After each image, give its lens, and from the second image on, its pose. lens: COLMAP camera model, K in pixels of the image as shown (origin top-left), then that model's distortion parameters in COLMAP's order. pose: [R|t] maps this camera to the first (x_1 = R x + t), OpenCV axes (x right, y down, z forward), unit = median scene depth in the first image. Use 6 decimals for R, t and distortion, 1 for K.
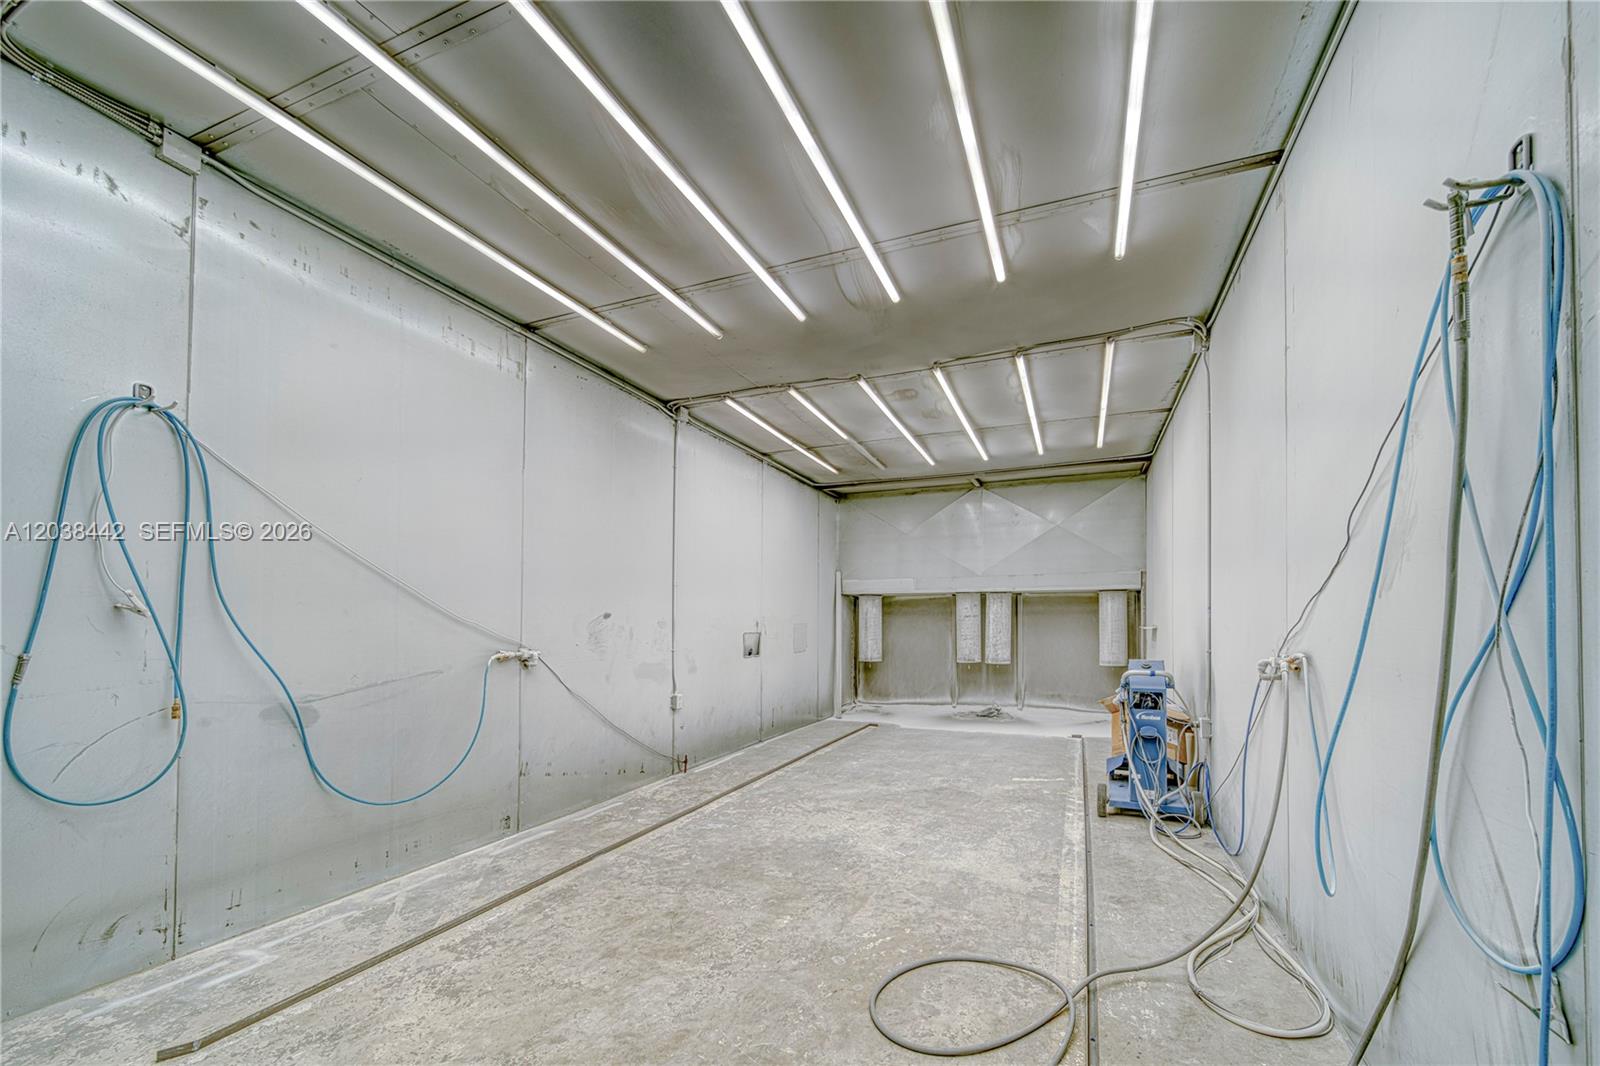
lens RADIAL K [[656.0, 0, 804.0], [0, 656.0, 613.8], [0, 0, 1]] dist [0.000587, -0.000076]
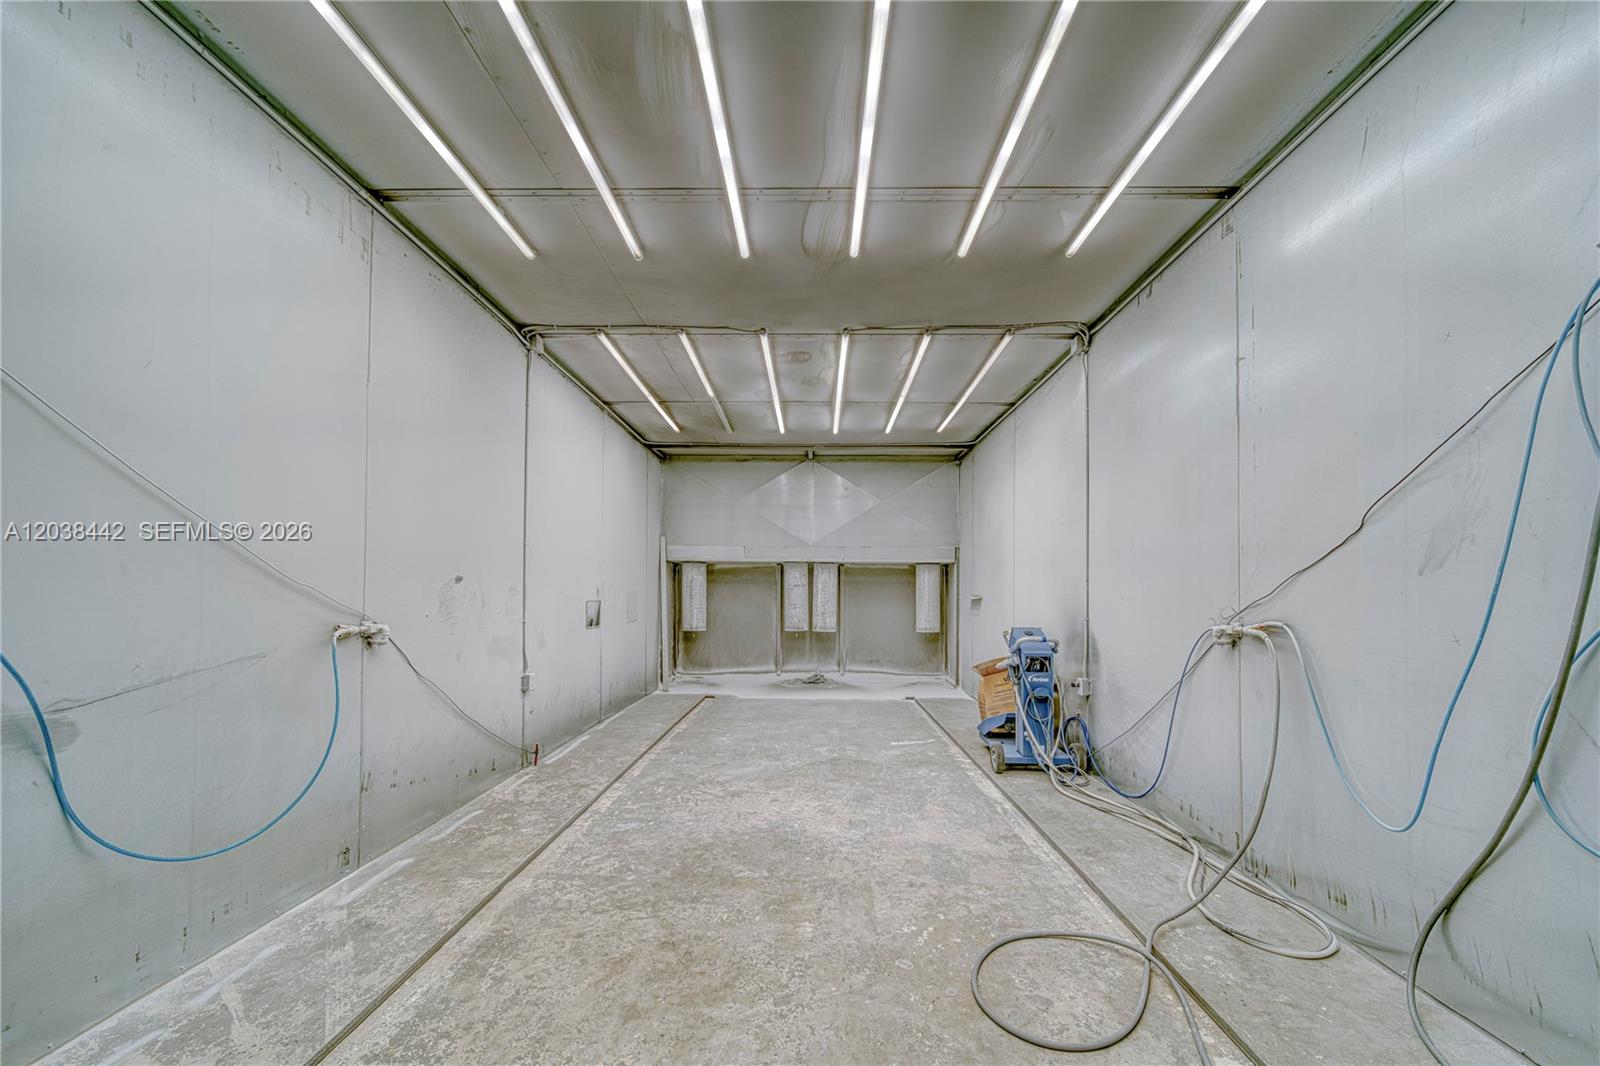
lens RADIAL K [[648.1, 0, 798.9], [0, 648.1, 584.2], [0, 0, 1]] dist [-0.000945, -0.000926]
pose [[0.930185, 0.013381, 0.366848, -0.174635], [-0.014489, 0.999895, 0.000266, 0.002327], [-0.366806, -0.005563, 0.930281, 0.094001]]
